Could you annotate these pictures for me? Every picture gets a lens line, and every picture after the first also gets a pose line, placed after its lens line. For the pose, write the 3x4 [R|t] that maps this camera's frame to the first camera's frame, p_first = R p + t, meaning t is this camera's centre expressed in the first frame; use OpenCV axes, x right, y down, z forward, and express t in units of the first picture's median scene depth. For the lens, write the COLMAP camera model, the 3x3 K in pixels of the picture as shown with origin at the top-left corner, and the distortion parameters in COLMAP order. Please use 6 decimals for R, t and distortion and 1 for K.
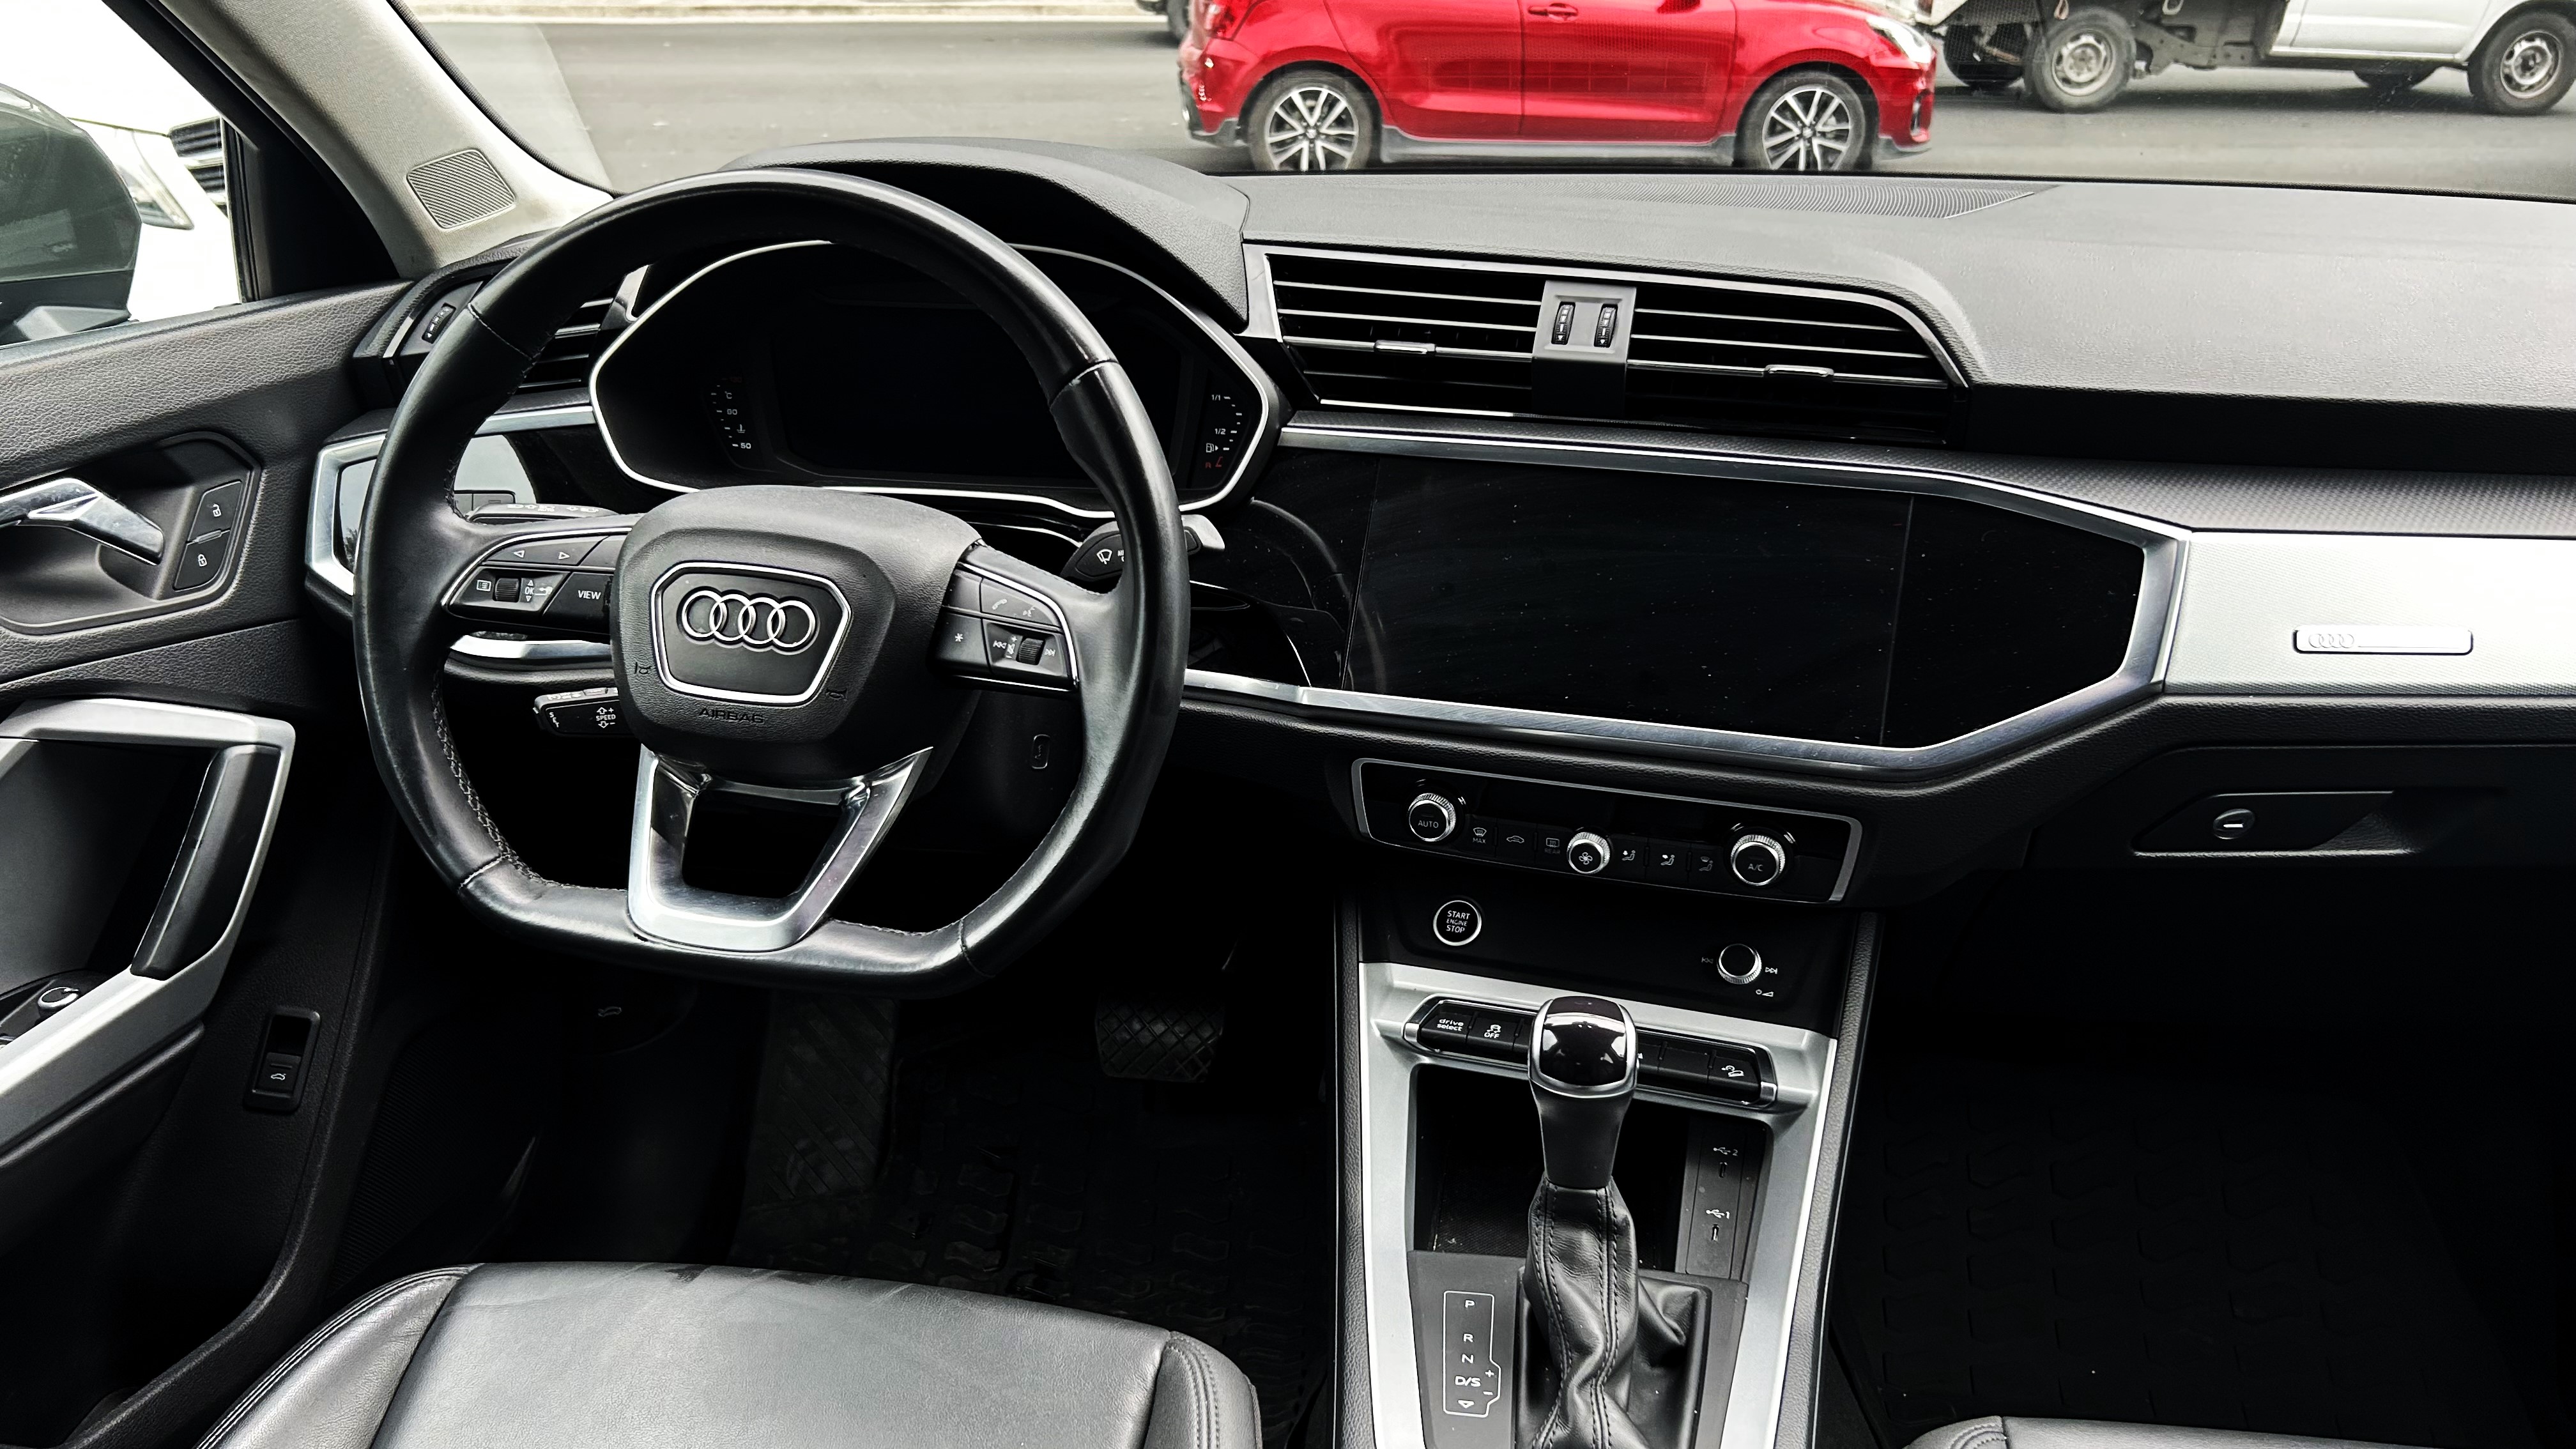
lens RADIAL K [[1851.5, 0, 1288.0], [0, 1851.5, 724.5], [0, 0, 1]] dist [0.004117, -0.001088]
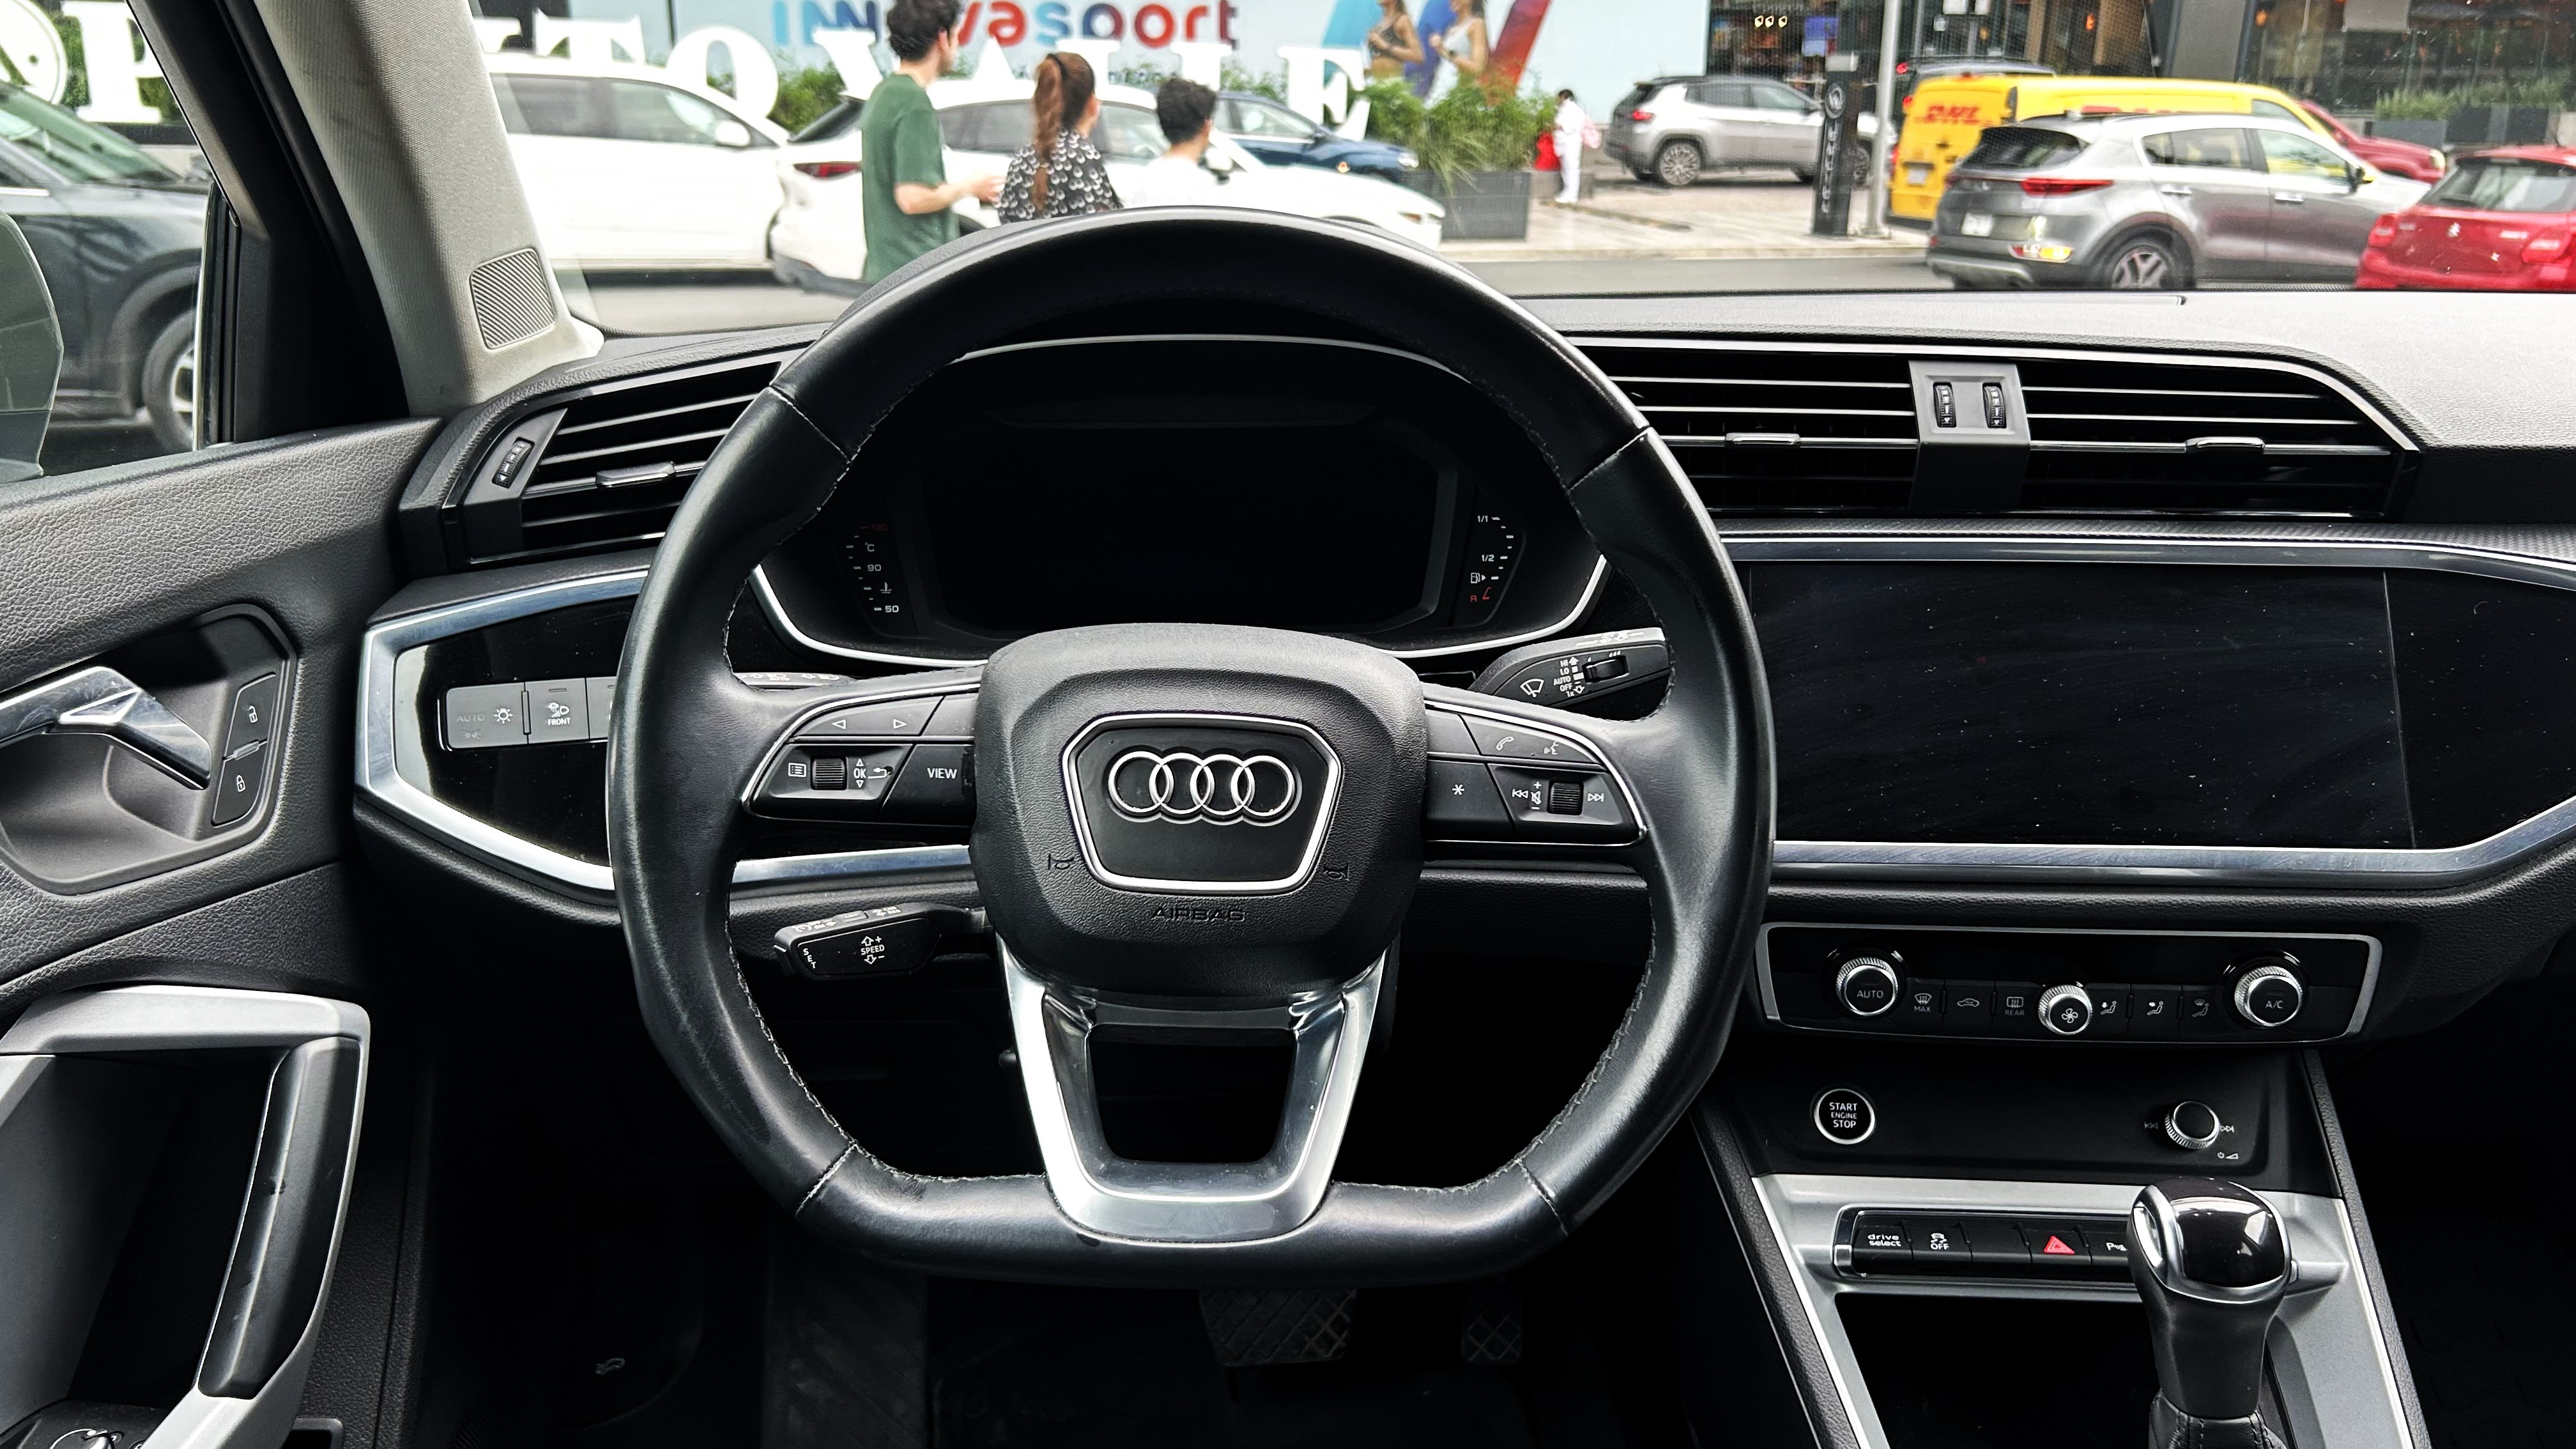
lens RADIAL K [[1882.5, 0, 1288.0], [0, 1882.5, 724.5], [0, 0, 1]] dist [0.007692, -0.002780]
pose [[0.974446, -0.062364, 0.215790, -0.362303], [0.088486, 0.989580, -0.113588, 0.006955], [-0.206458, 0.129780, 0.969810, 0.220923]]
